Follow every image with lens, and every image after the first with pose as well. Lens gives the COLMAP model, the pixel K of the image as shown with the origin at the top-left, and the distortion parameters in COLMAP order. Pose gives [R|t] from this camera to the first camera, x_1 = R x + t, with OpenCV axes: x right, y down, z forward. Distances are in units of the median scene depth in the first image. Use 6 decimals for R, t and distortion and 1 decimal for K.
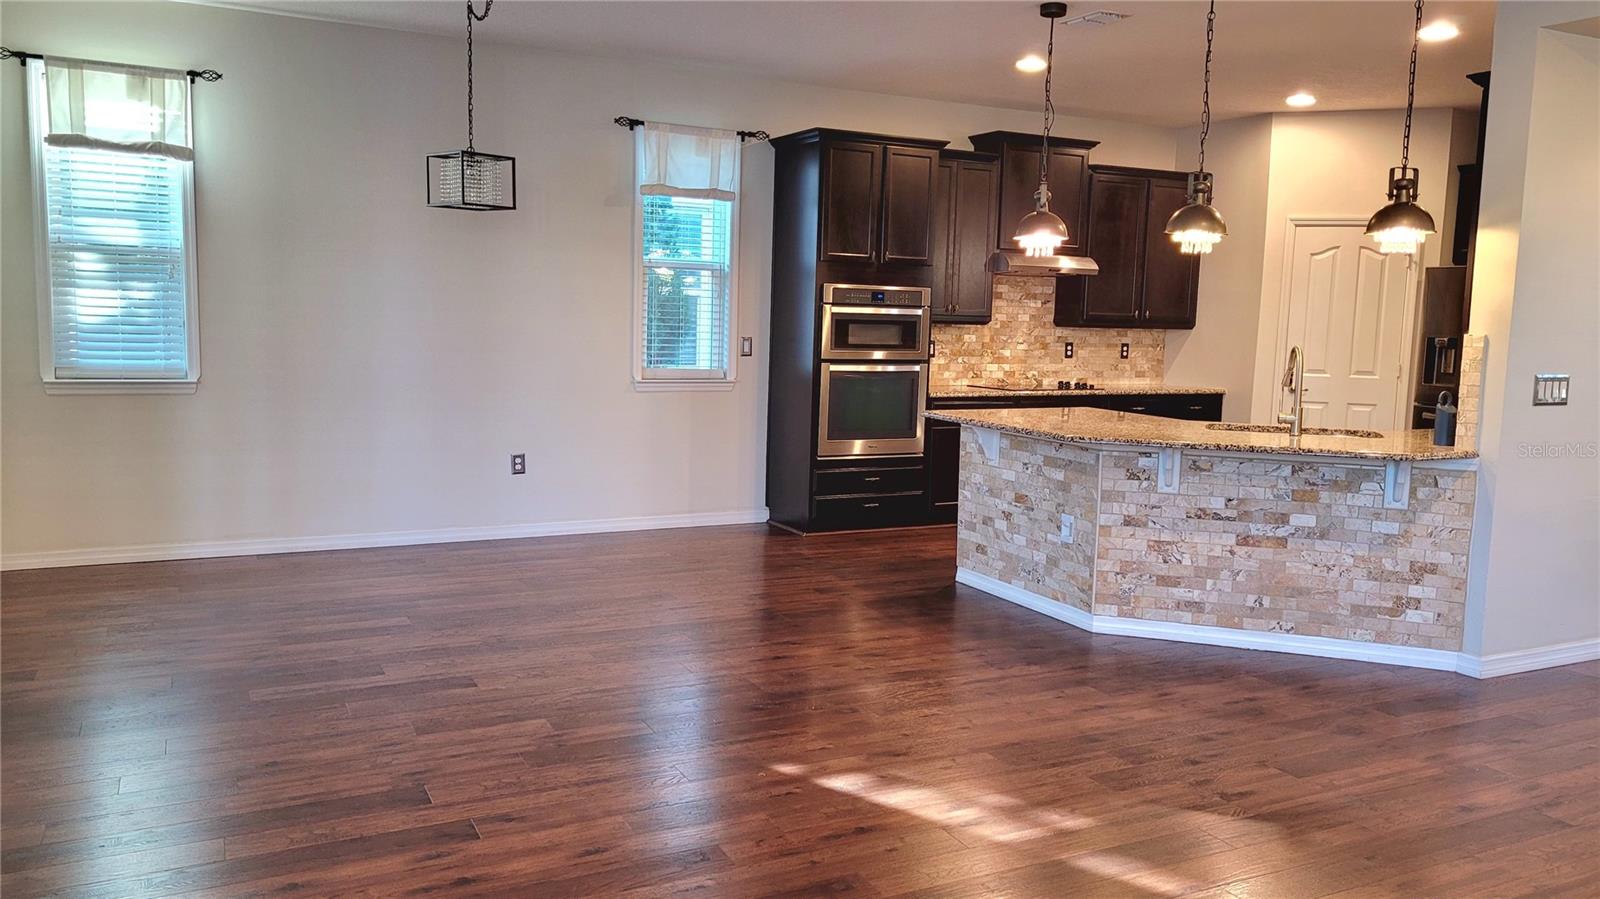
lens RADIAL K [[1201.5, 0, 794.7], [0, 1201.5, 439.4], [0, 0, 1]] dist [0.057151, -0.047604]
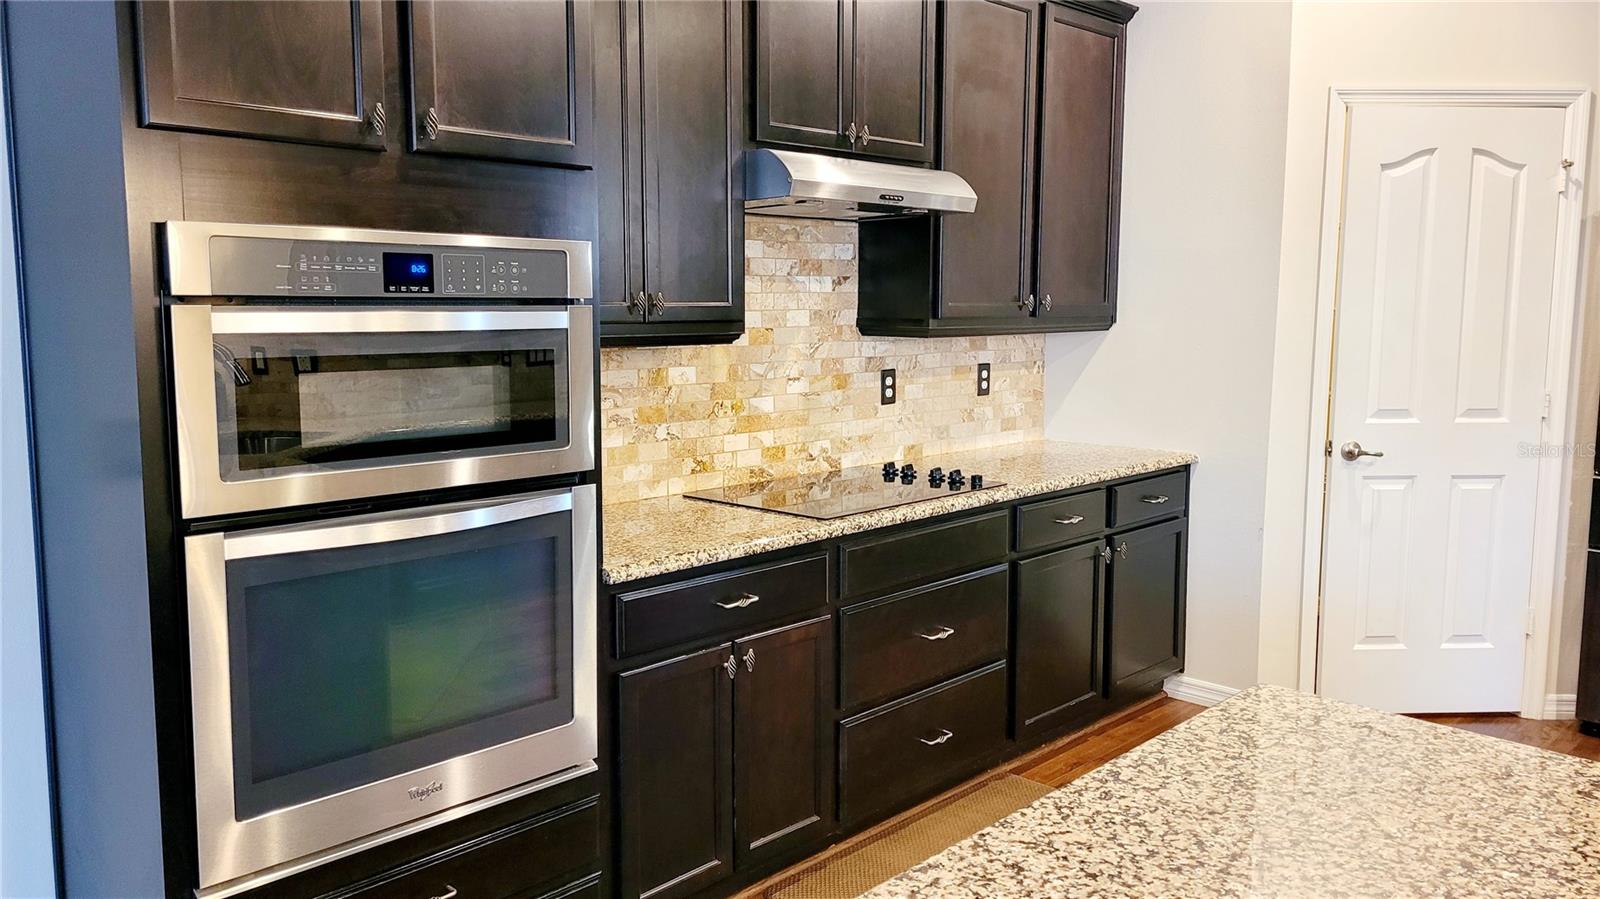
lens RADIAL K [[1201.5, 0, 794.7], [0, 1201.5, 439.4], [0, 0, 1]] dist [0.057151, -0.047604]
pose [[0.946731, -0.063369, 0.315730, 0.054518], [0.058214, 0.997972, 0.025743, -0.071036], [-0.316721, -0.005992, 0.948500, 0.613266]]
